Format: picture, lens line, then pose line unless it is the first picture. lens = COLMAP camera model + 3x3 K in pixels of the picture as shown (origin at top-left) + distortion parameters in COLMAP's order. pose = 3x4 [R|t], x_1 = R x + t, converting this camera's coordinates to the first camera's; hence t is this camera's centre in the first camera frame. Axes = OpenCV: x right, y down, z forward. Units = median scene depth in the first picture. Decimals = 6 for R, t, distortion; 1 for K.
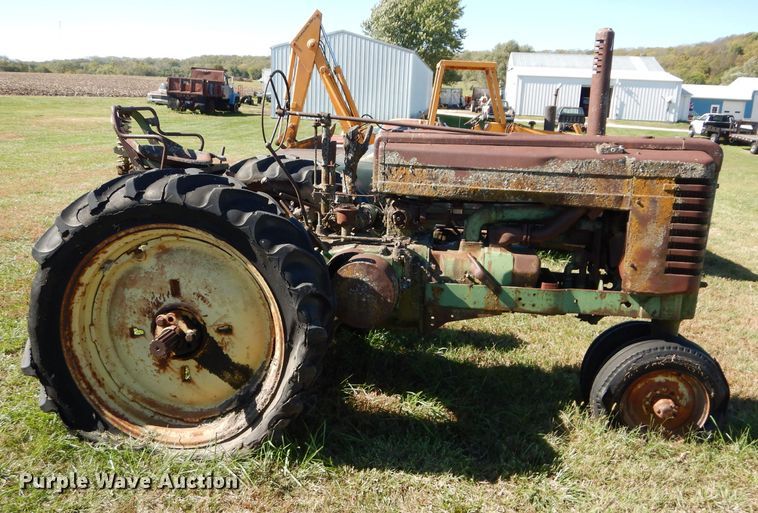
lens RADIAL K [[649.1, 0, 379.8], [0, 649.1, 248.7], [0, 0, 1]] dist [0.012927, -0.014473]
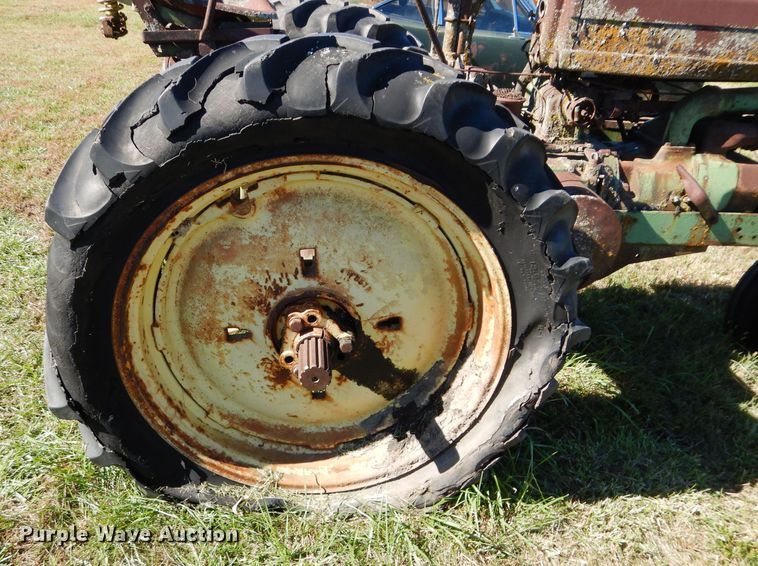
lens RADIAL K [[610.1, 0, 332.1], [0, 610.1, 320.2], [0, 0, 1]] dist [0.015347, -0.012033]
pose [[0.987134, -0.069416, 0.144044, -0.351226], [0.016030, 0.939274, 0.342793, -0.071575], [-0.159092, -0.336074, 0.928302, 0.446143]]
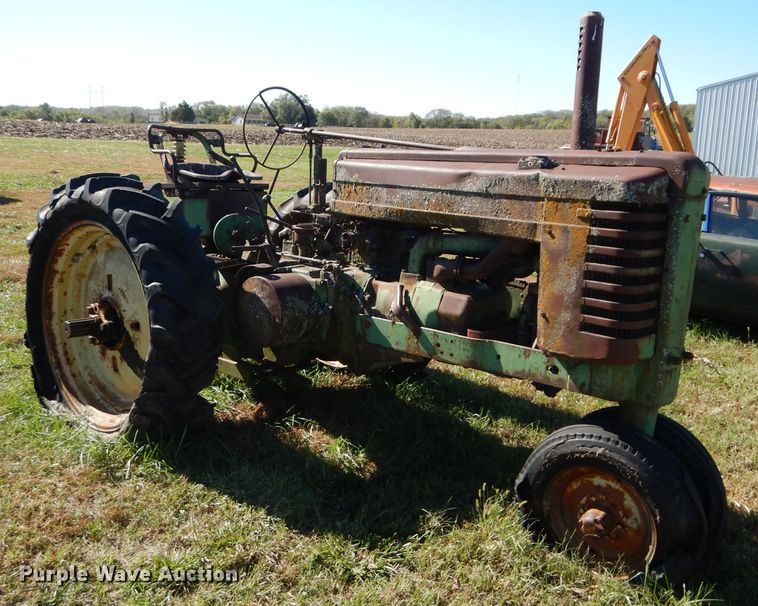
lens RADIAL K [[764.2, 0, 416.0], [0, 764.2, 289.1], [0, 0, 1]] dist [0.006139, 0.000000]
pose [[0.841976, 0.093021, -0.531435, 0.753703], [-0.121971, 0.992341, -0.019546, 0.031829], [0.525546, 0.081277, 0.846874, 0.167878]]
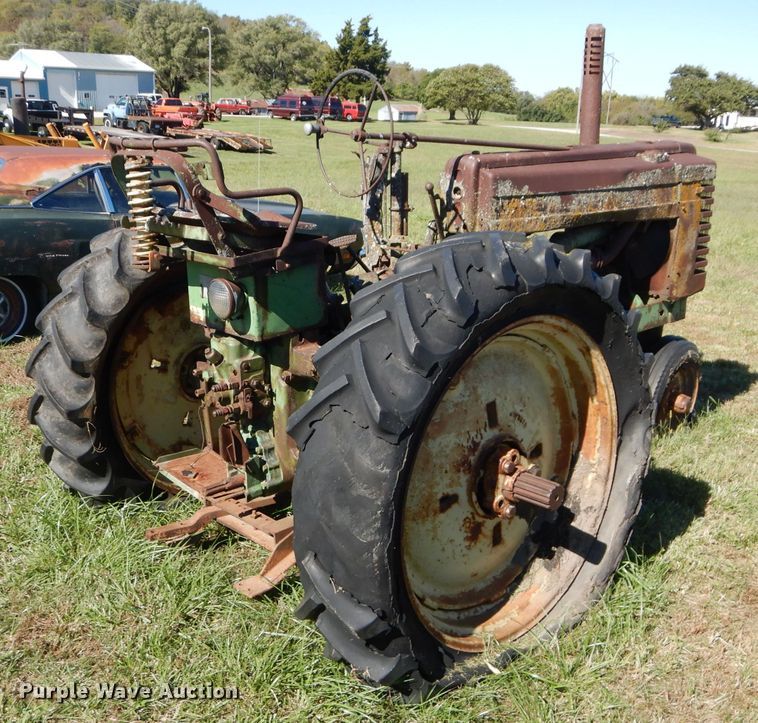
lens RADIAL K [[878.6, 0, 371.8], [0, 878.6, 373.3], [0, 0, 1]] dist [0.003617, 0.000000]
pose [[0.644155, -0.248371, 0.723448, -0.967128], [0.176321, 0.968557, 0.175526, -0.149612], [-0.744295, 0.014493, 0.667693, 0.457958]]
